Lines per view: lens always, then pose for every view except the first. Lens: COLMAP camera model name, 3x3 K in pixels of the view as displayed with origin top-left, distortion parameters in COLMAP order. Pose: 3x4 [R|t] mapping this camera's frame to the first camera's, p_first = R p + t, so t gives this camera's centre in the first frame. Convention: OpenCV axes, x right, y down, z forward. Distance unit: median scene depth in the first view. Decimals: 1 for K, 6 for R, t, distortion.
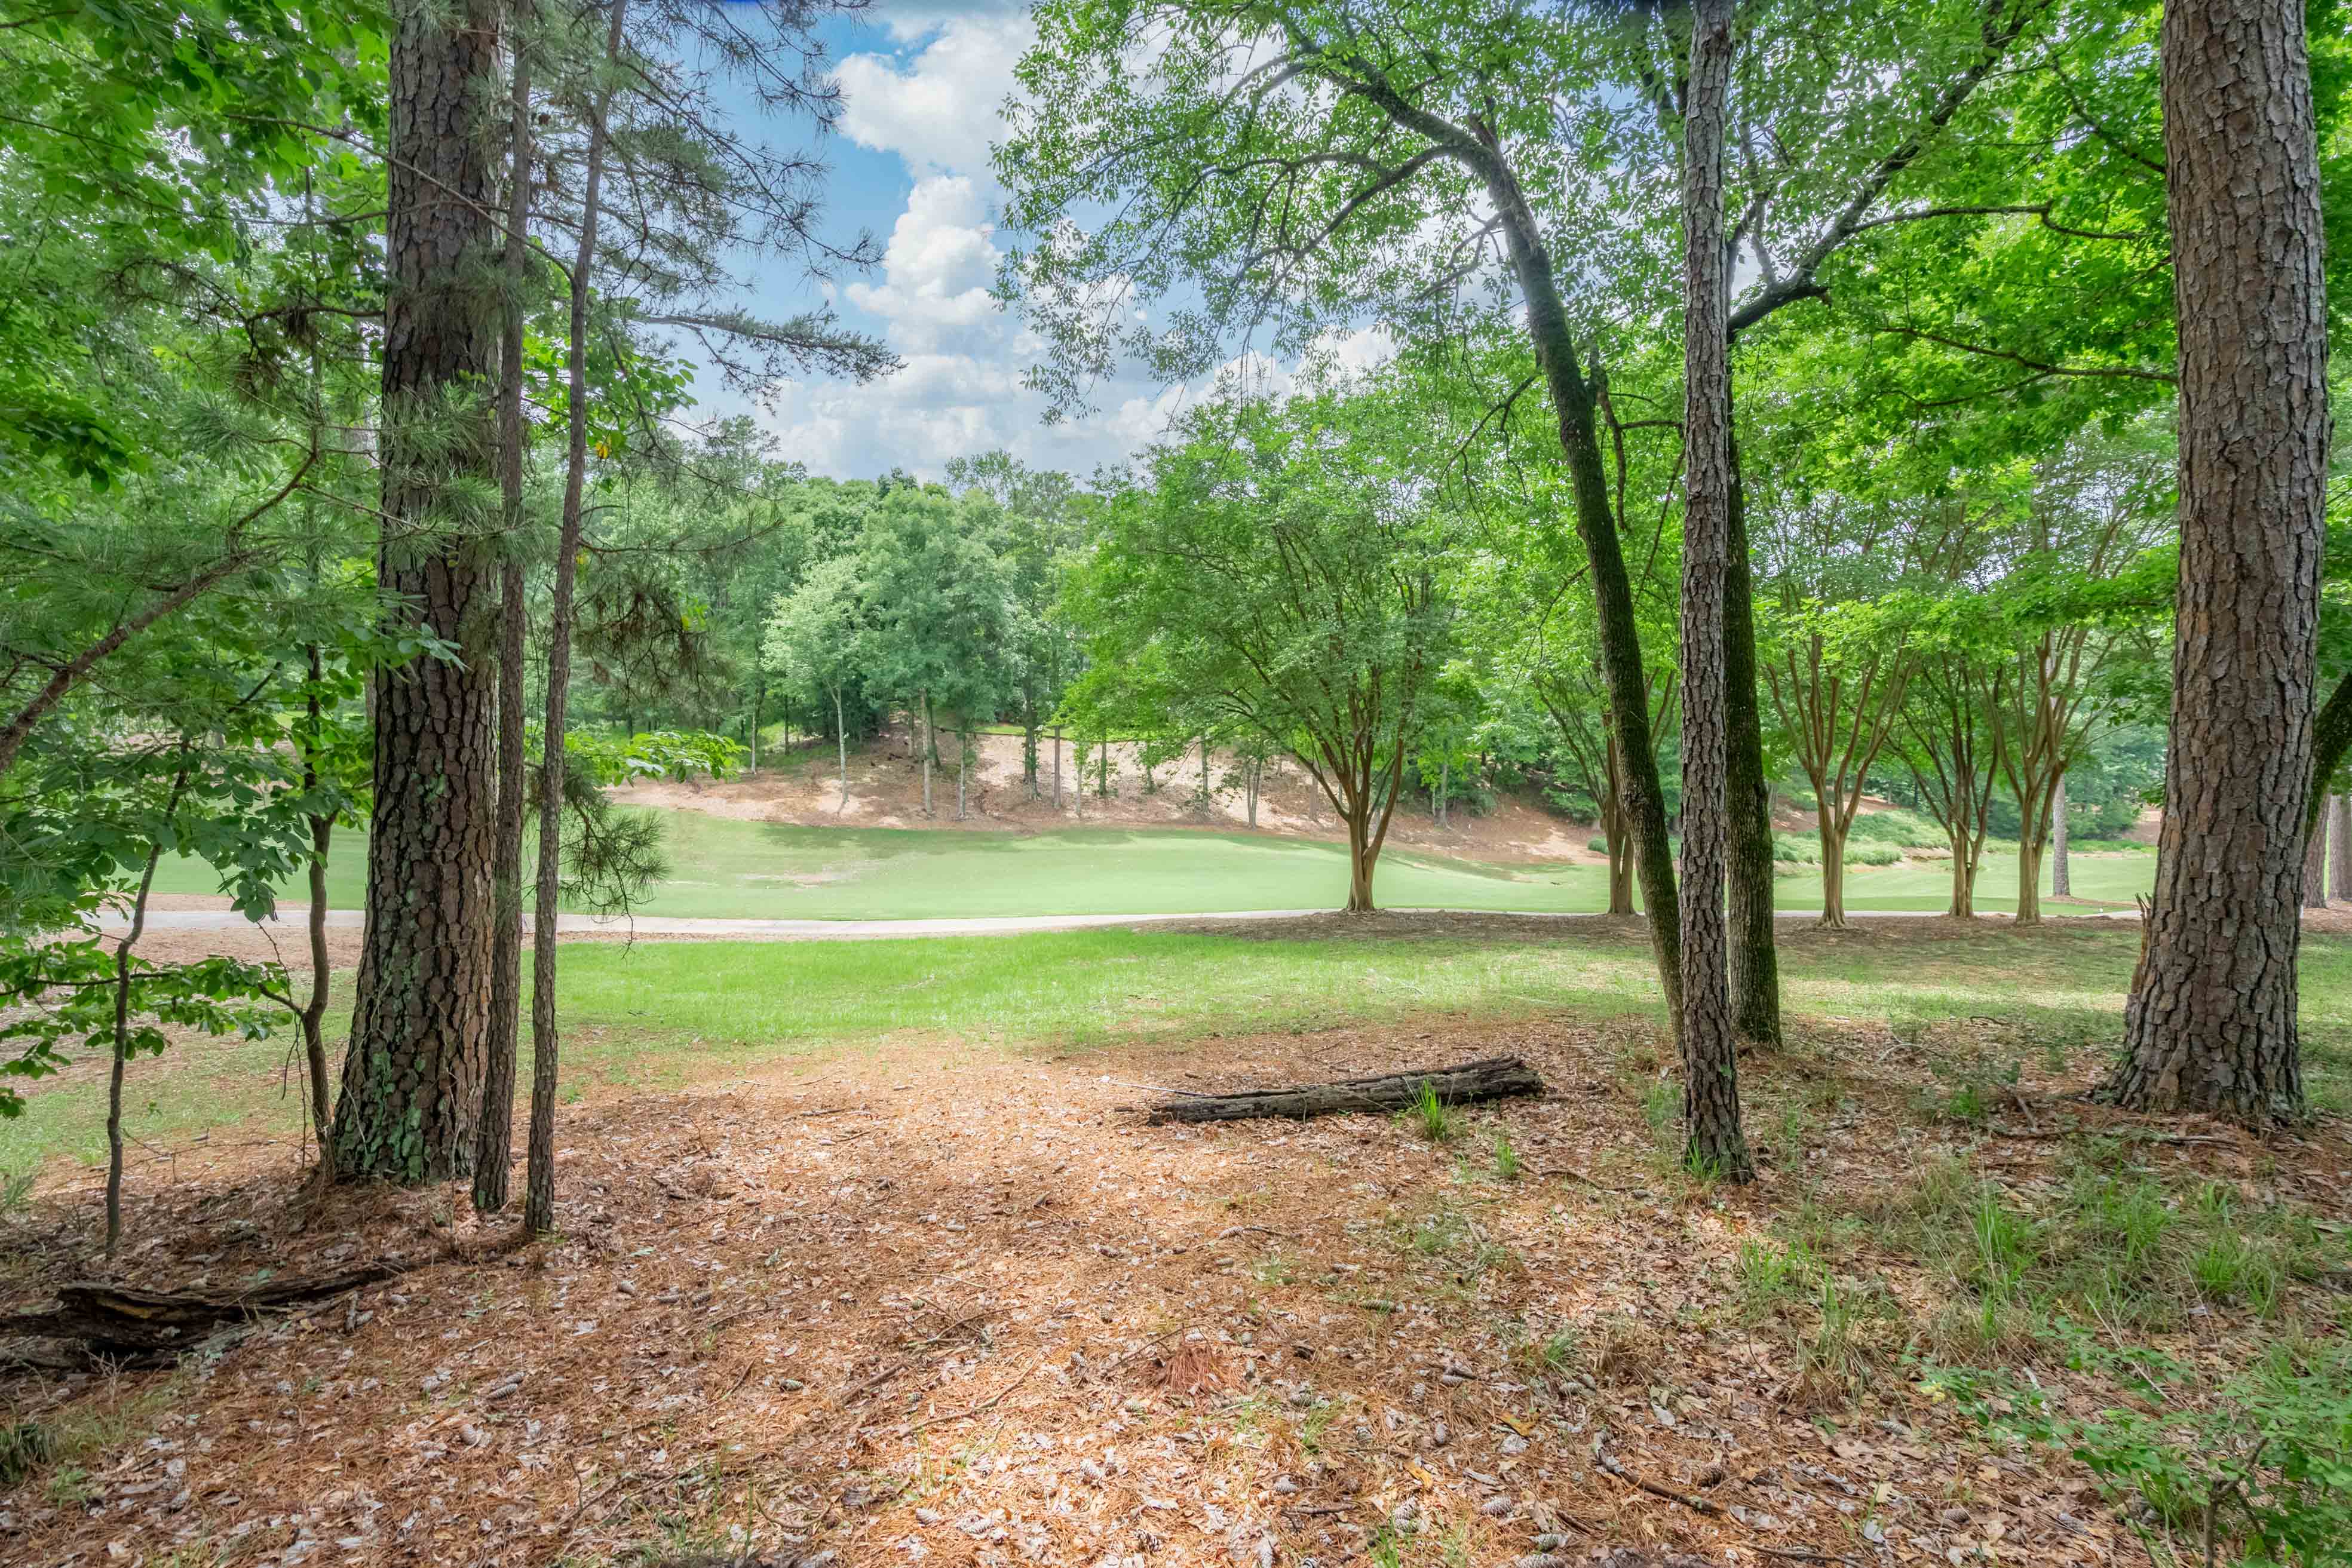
lens RADIAL K [[1079.9, 0, 1175.8], [0, 1079.9, 795.5], [0, 0, 1]] dist [-0.000161, 0.000109]
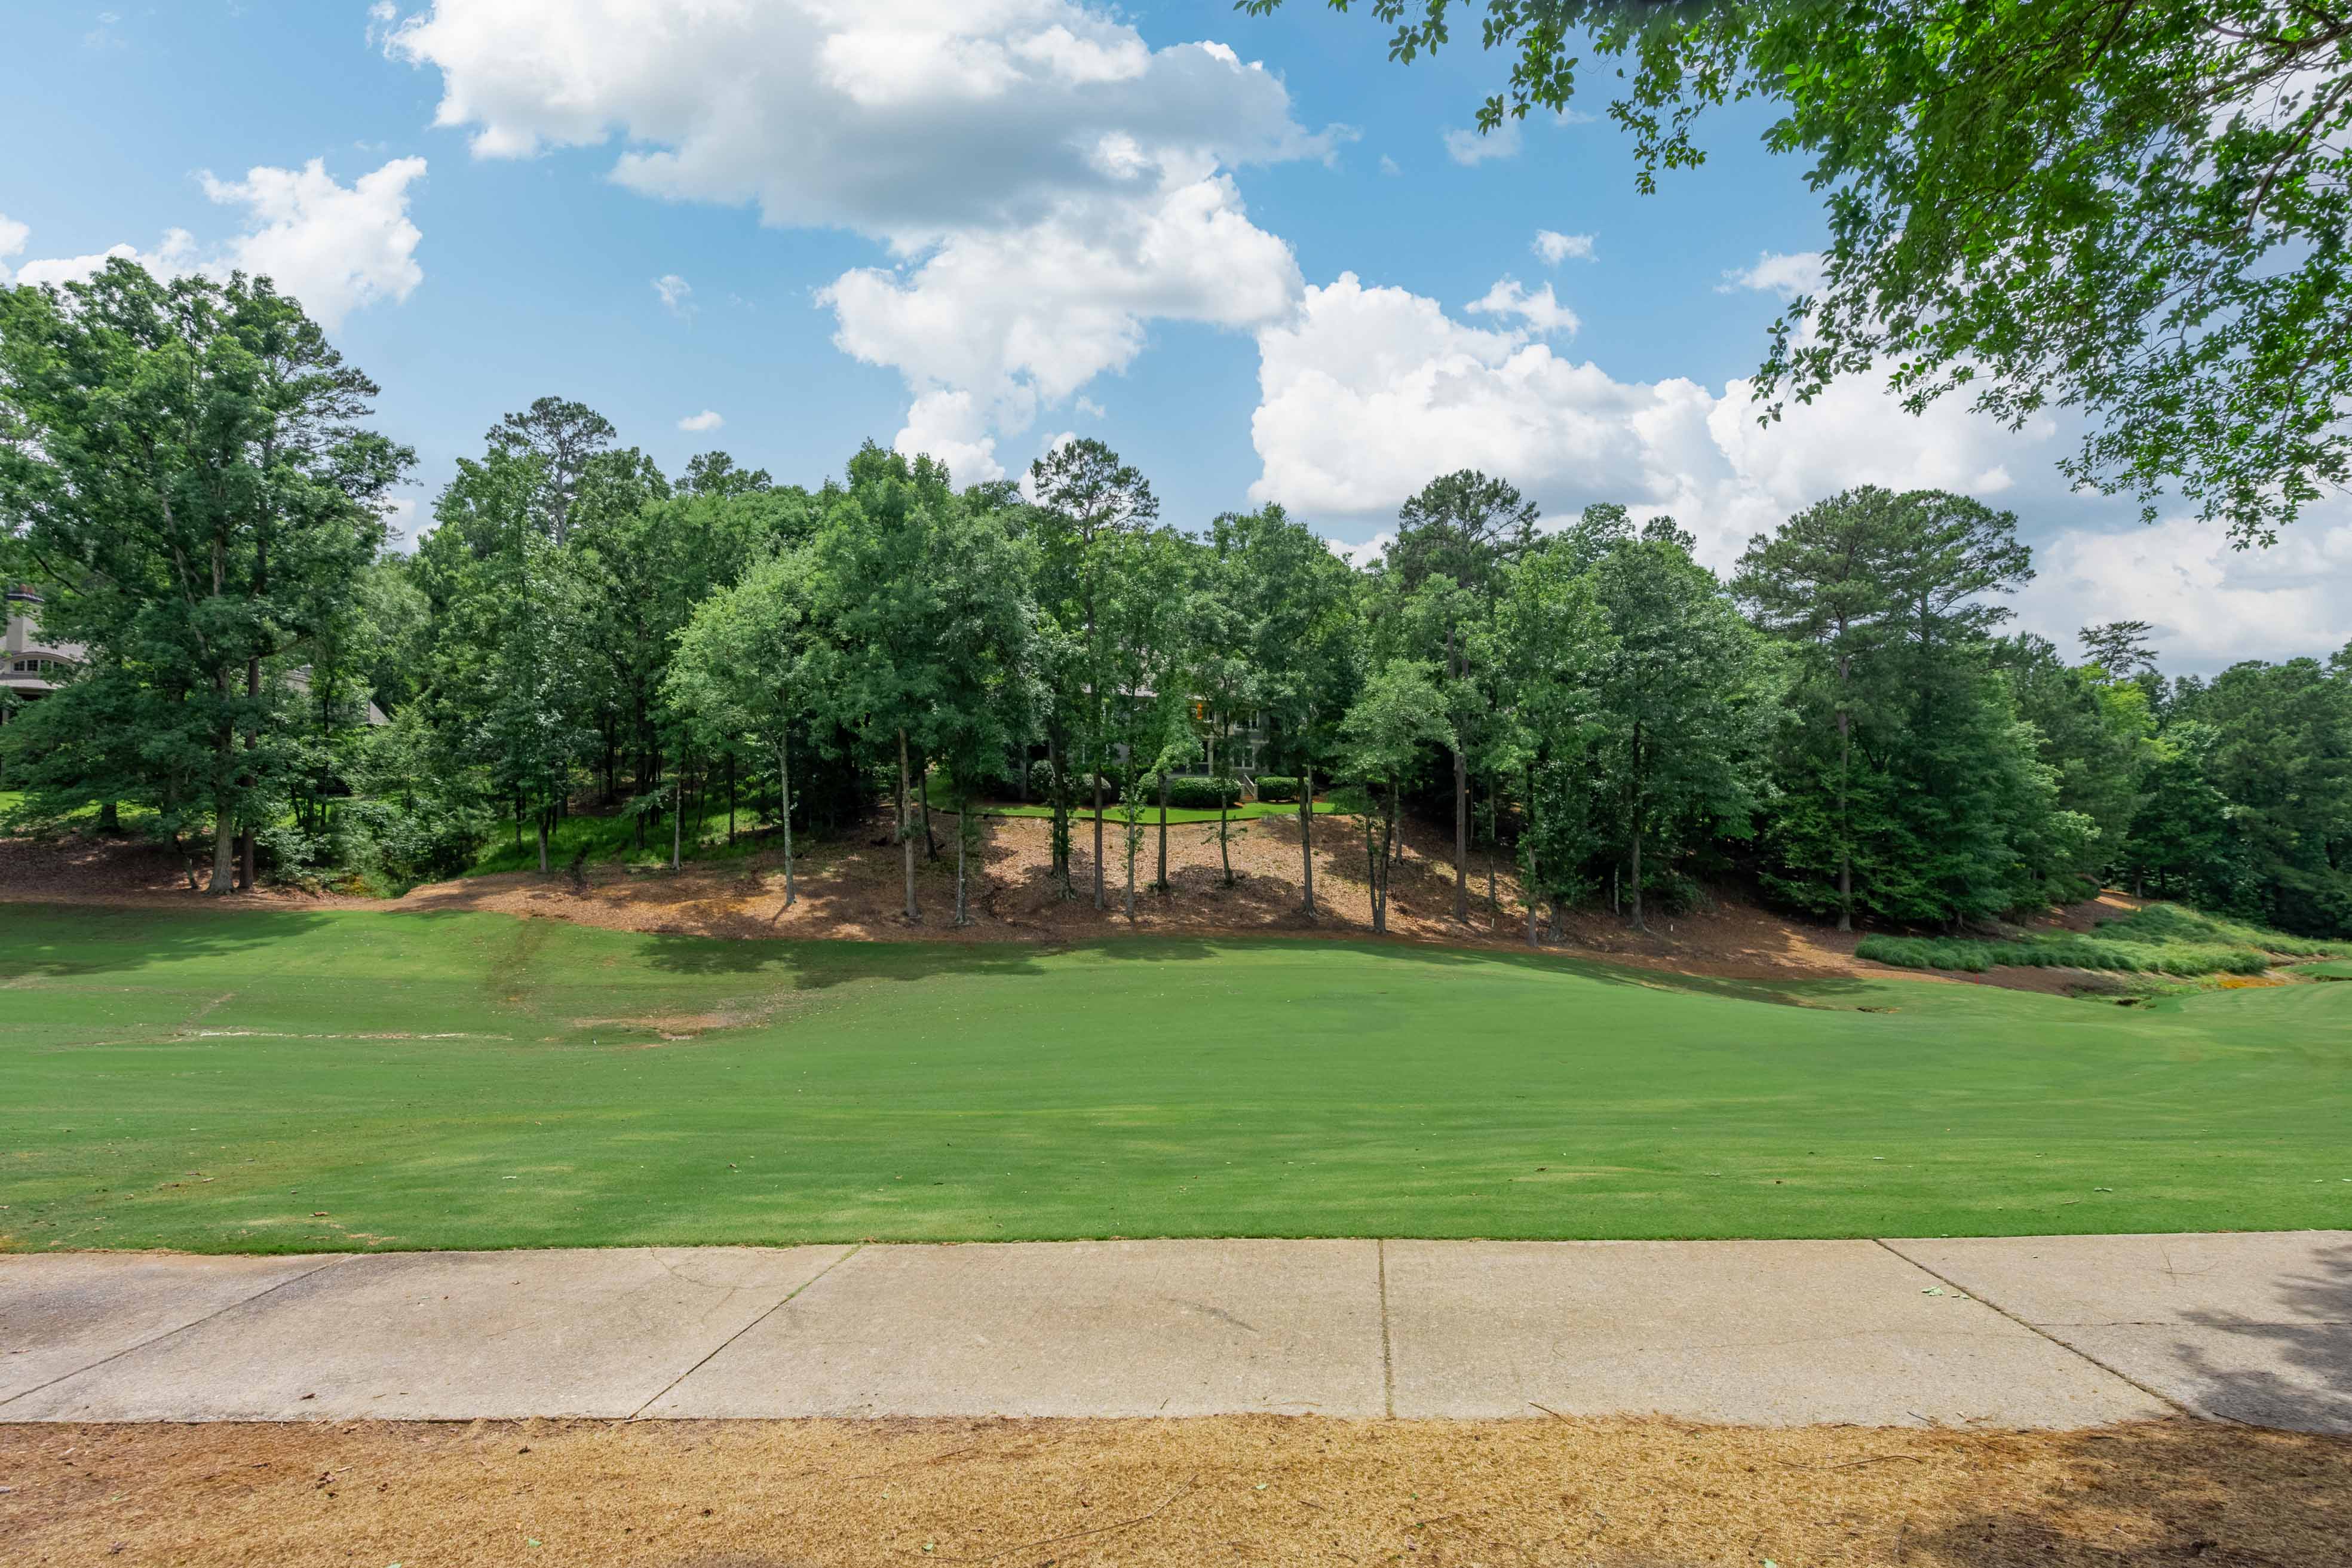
lens RADIAL K [[1079.9, 0, 1193.6], [0, 1079.9, 790.7], [0, 0, 1]] dist [-0.000161, 0.000109]
pose [[0.999768, -0.017778, -0.012193, -0.040312], [0.016241, 0.993091, -0.116214, 0.018005], [0.014175, 0.115989, 0.993149, 0.312478]]
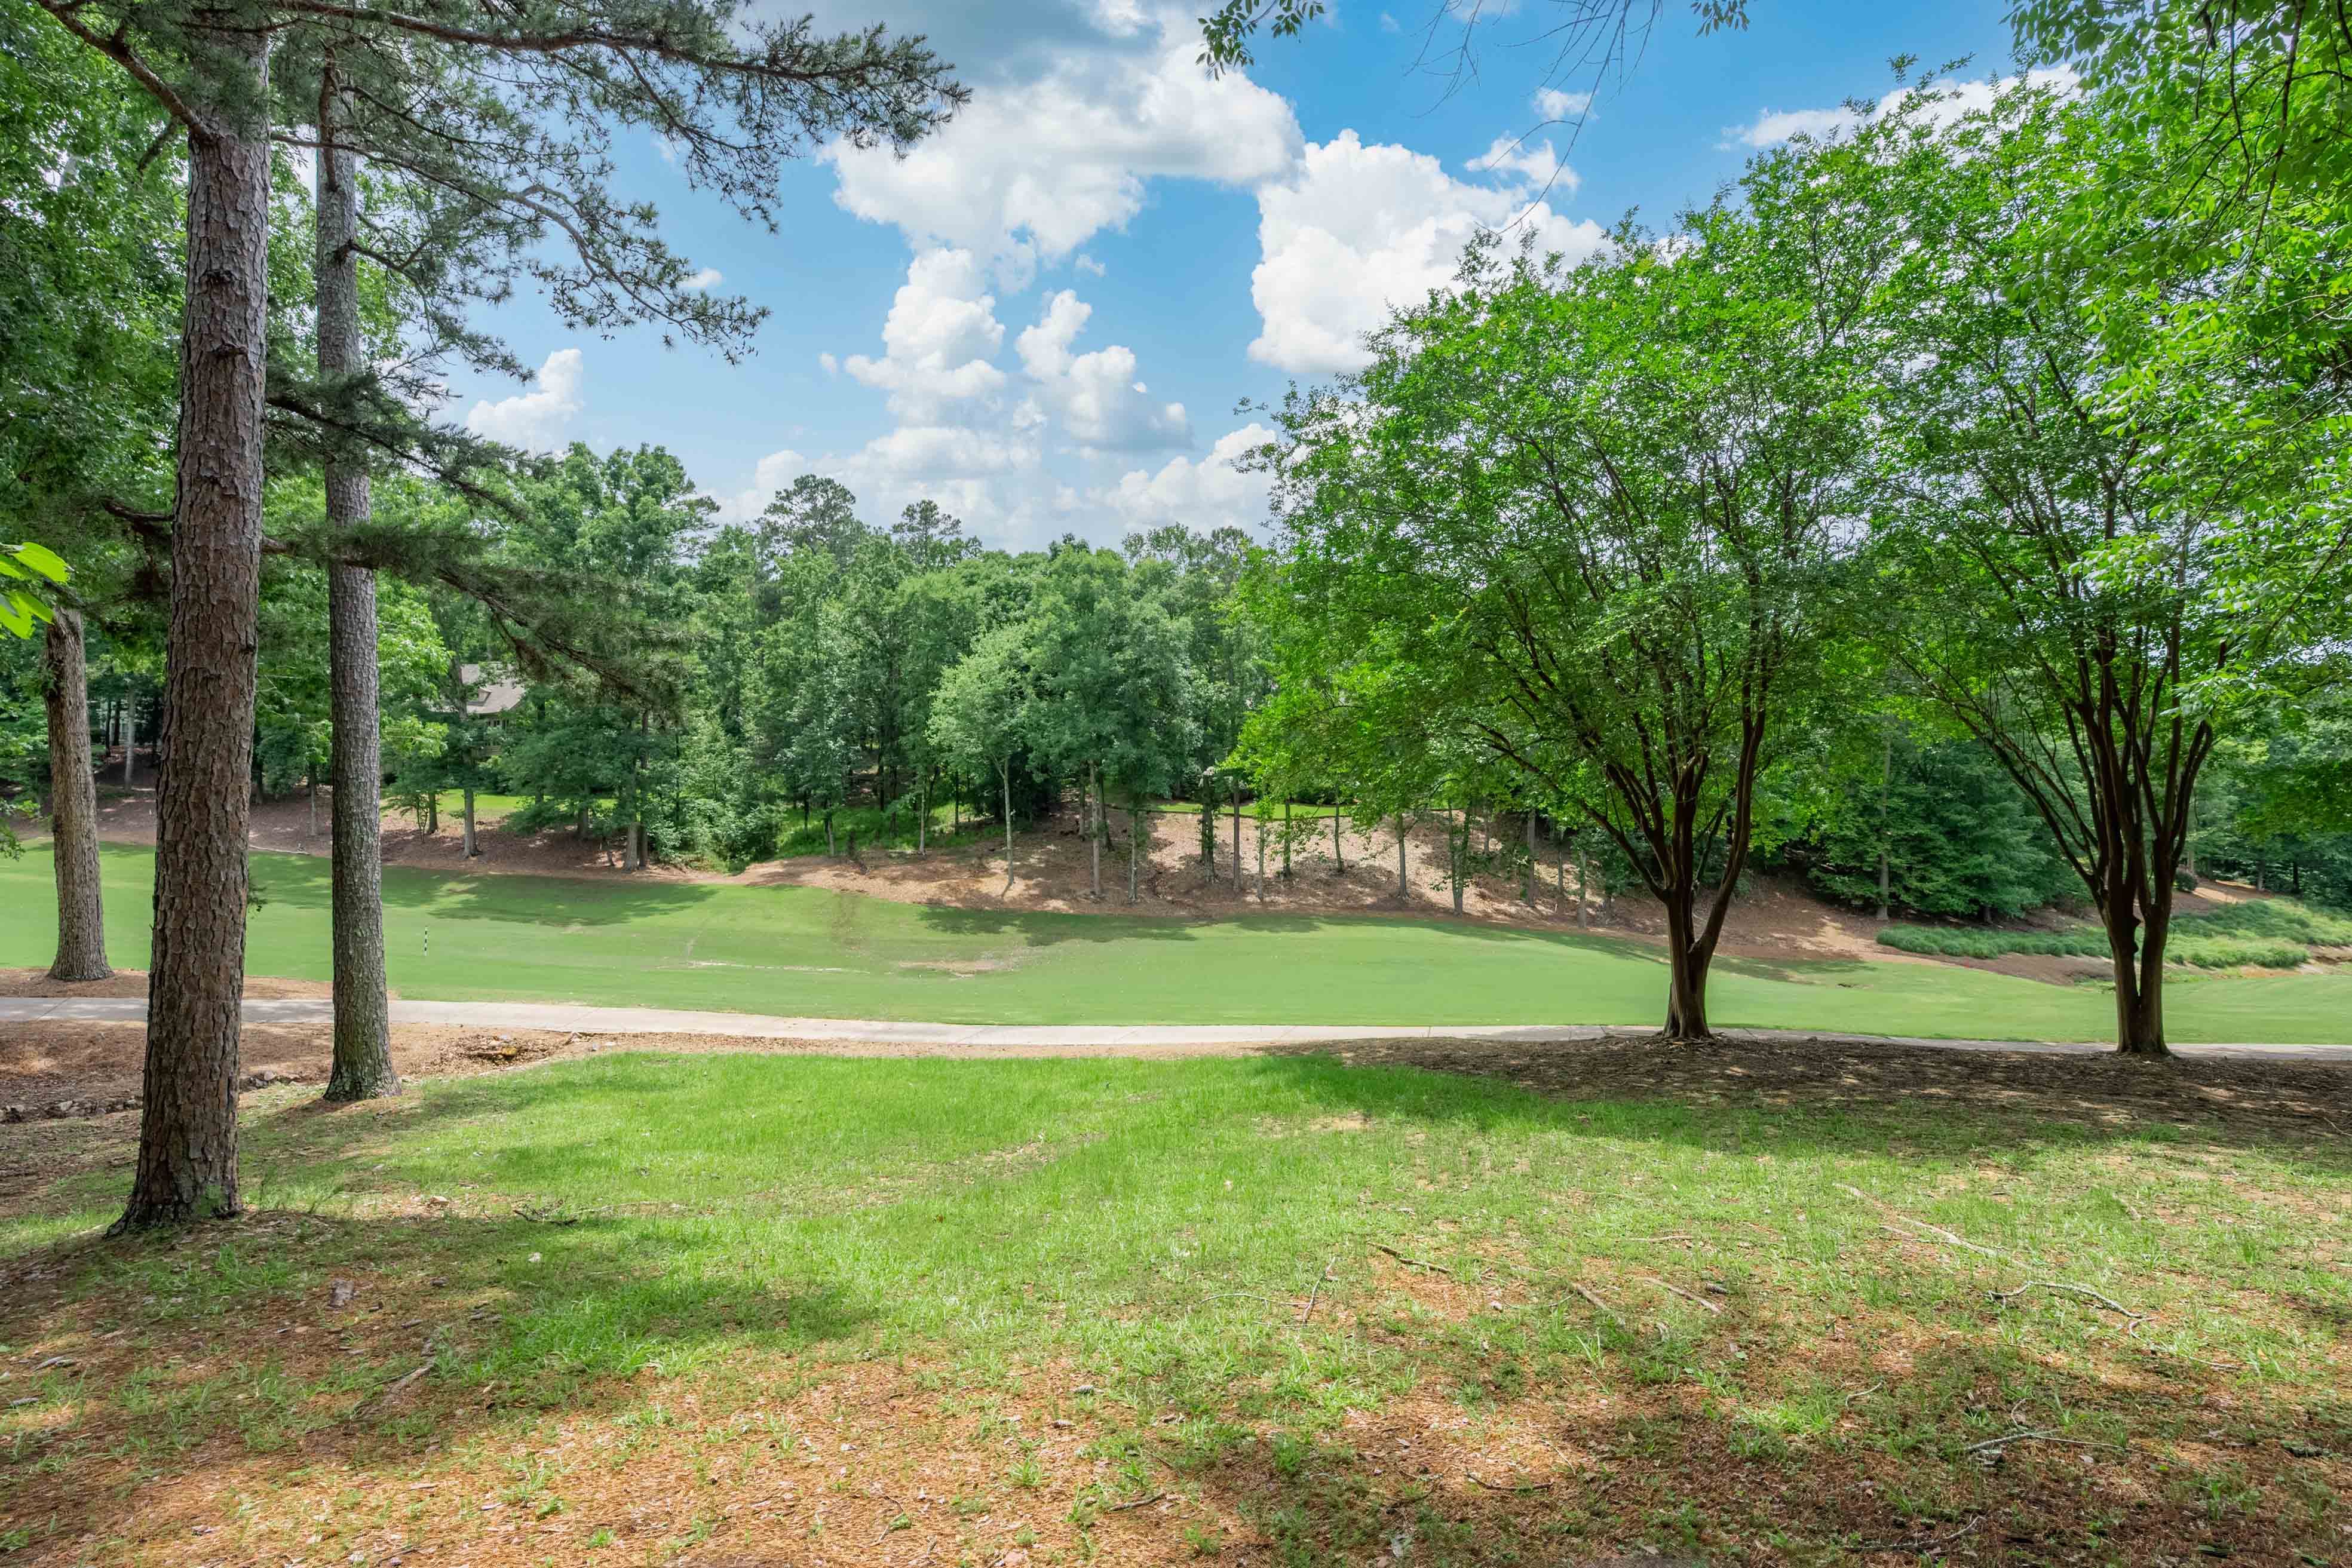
lens RADIAL K [[1079.9, 0, 1176.3], [0, 1079.9, 797.8], [0, 0, 1]] dist [-0.000161, 0.000109]
pose [[0.986318, -0.010960, -0.164487, -0.010029], [-0.001822, 0.997002, -0.077356, 0.003790], [0.164842, 0.076597, 0.983341, 0.097910]]
